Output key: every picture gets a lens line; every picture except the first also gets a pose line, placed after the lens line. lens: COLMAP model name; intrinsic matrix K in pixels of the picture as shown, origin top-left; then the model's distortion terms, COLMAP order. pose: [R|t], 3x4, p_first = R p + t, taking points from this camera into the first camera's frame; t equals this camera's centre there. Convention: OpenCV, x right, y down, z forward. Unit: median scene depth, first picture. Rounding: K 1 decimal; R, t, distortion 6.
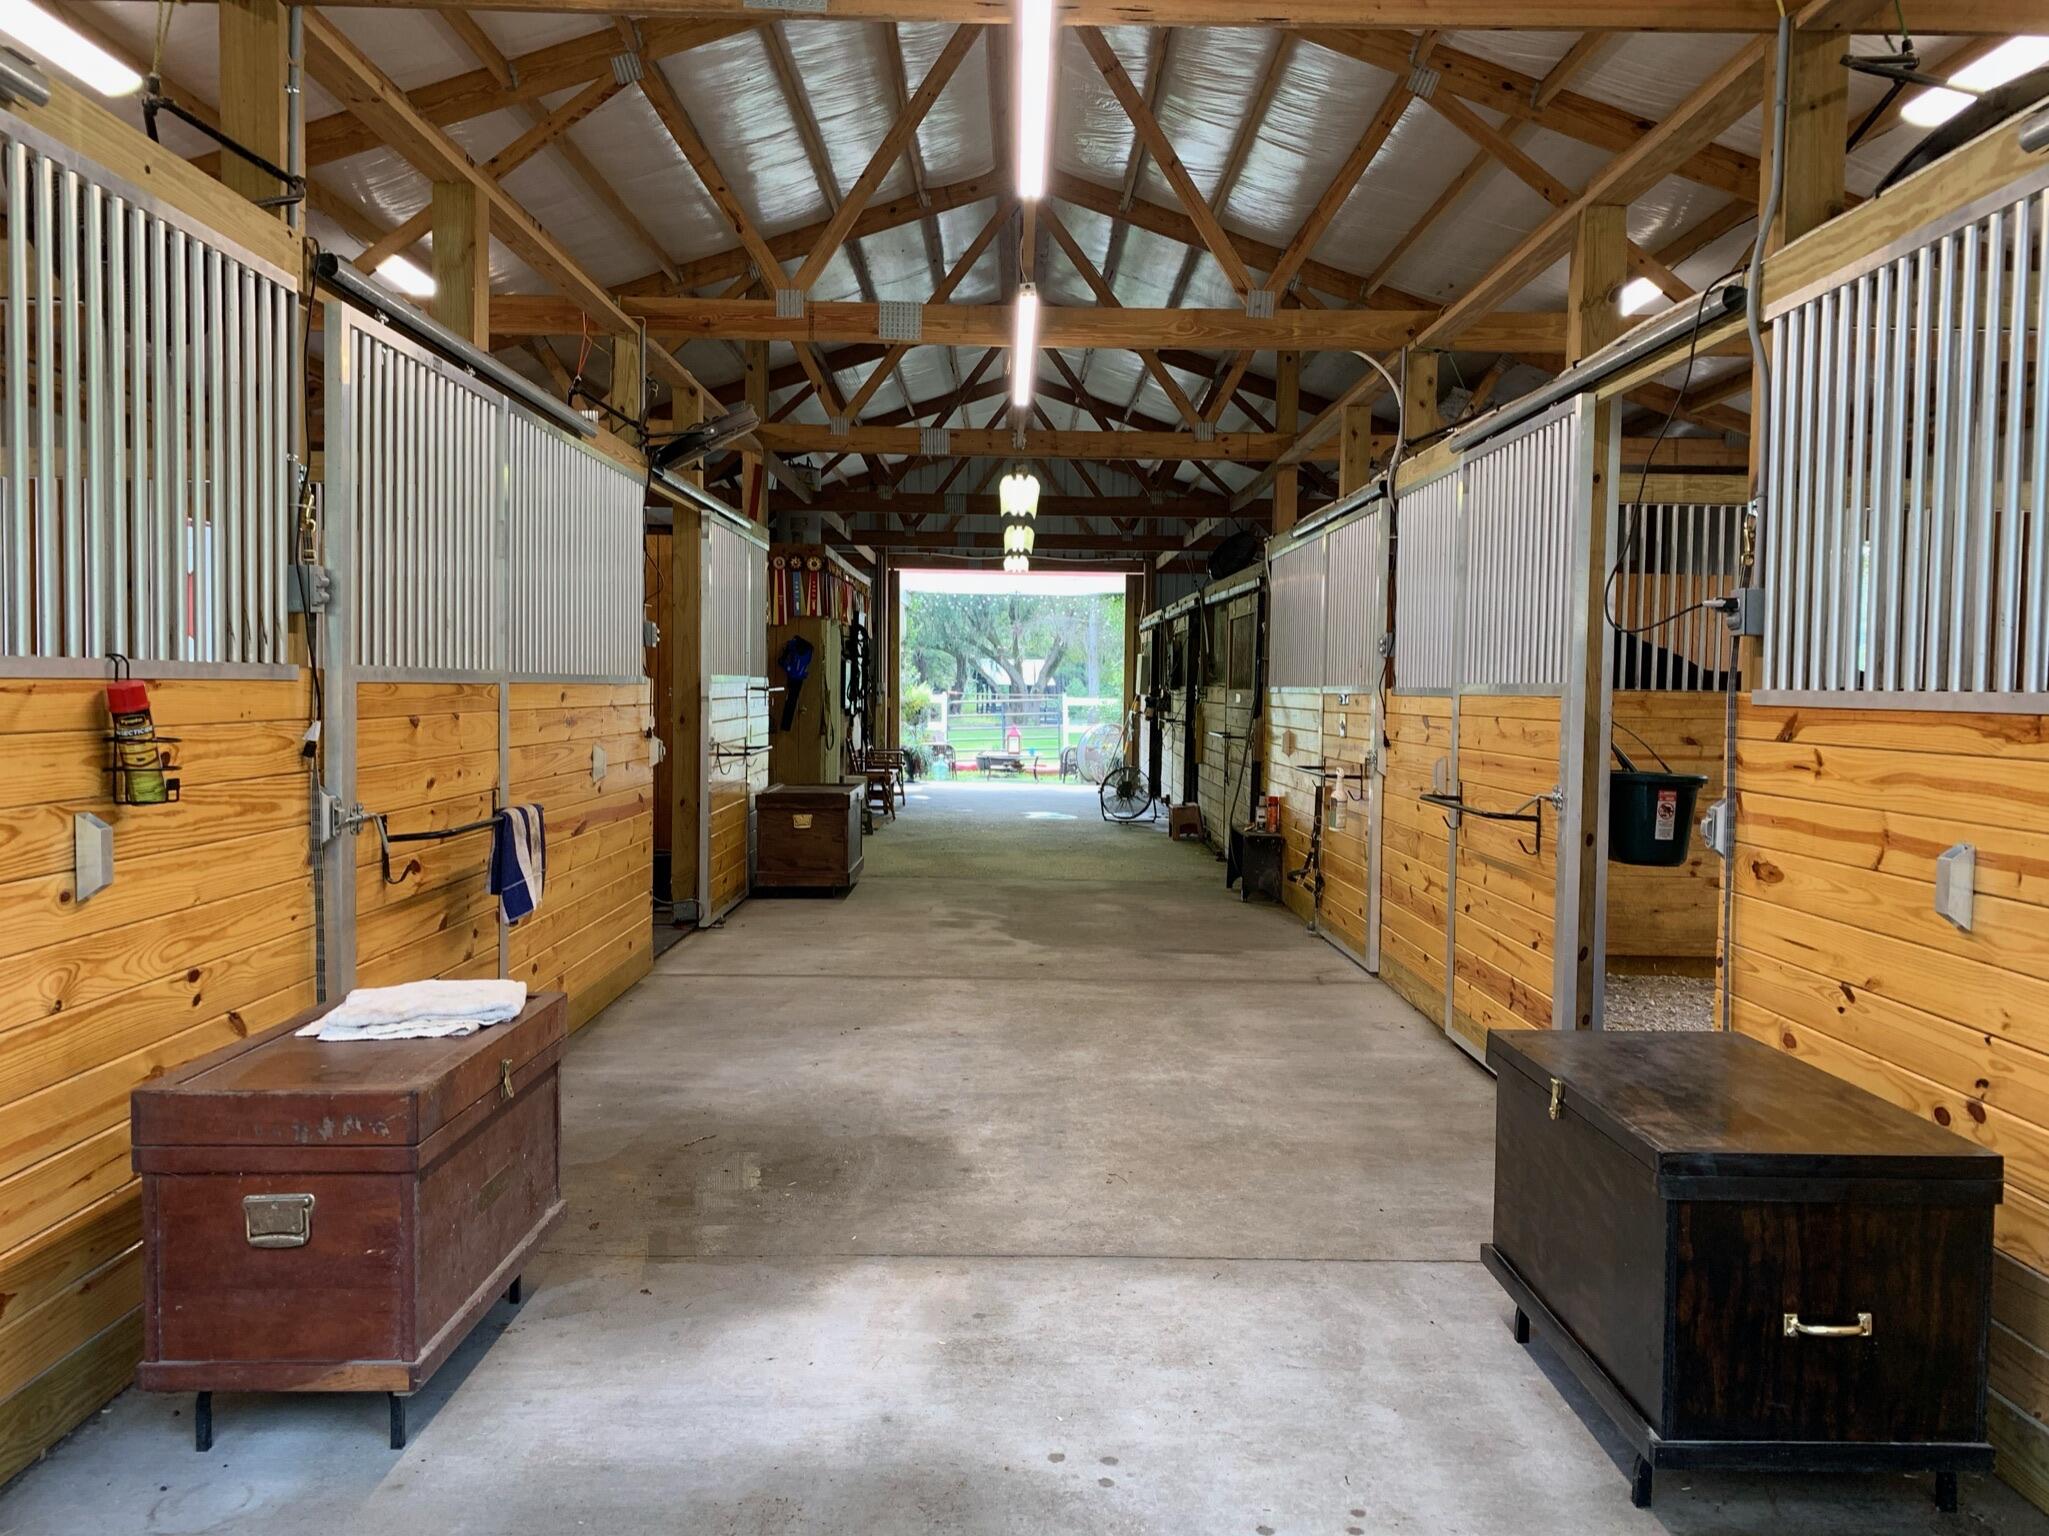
lens RADIAL K [[1520.0, 0, 1181.0], [0, 1520.0, 787.9], [0, 0, 1]] dist [0.067286, -0.123292]
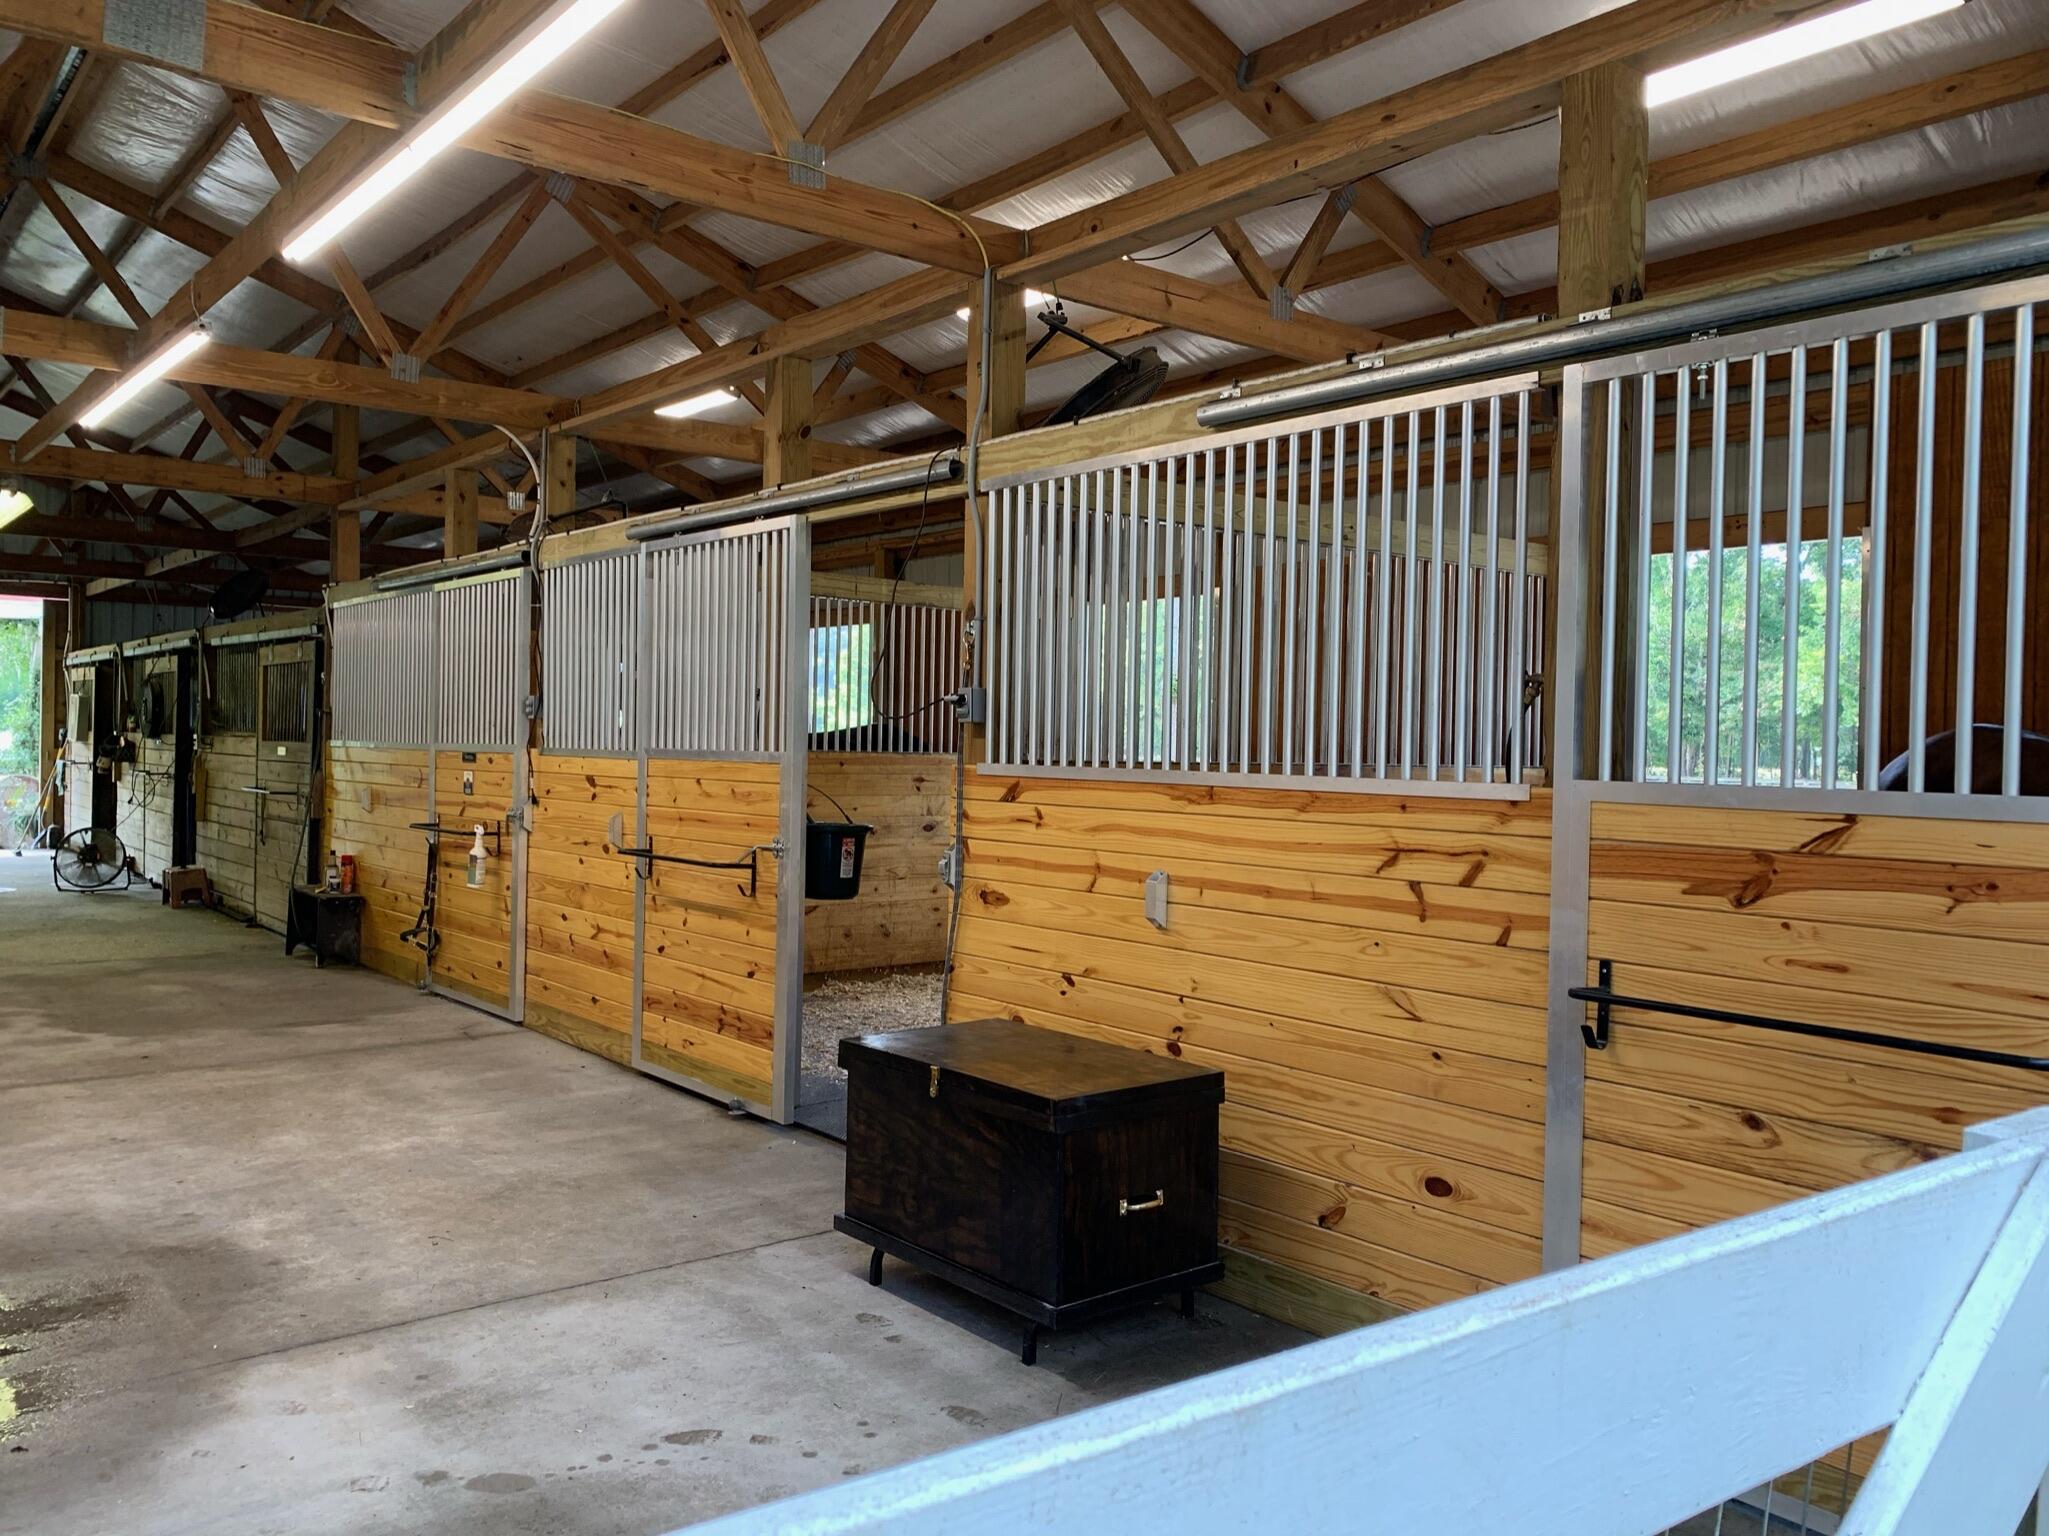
lens RADIAL K [[1531.4, 0, 1024.5], [0, 1531.4, 768.0], [0, 0, 1]] dist [0.148381, -0.122337]
pose [[0.798236, -0.006561, 0.602310, -0.368351], [0.028316, 0.999244, -0.026642, -0.020604], [-0.601679, 0.038322, 0.797818, -0.089800]]
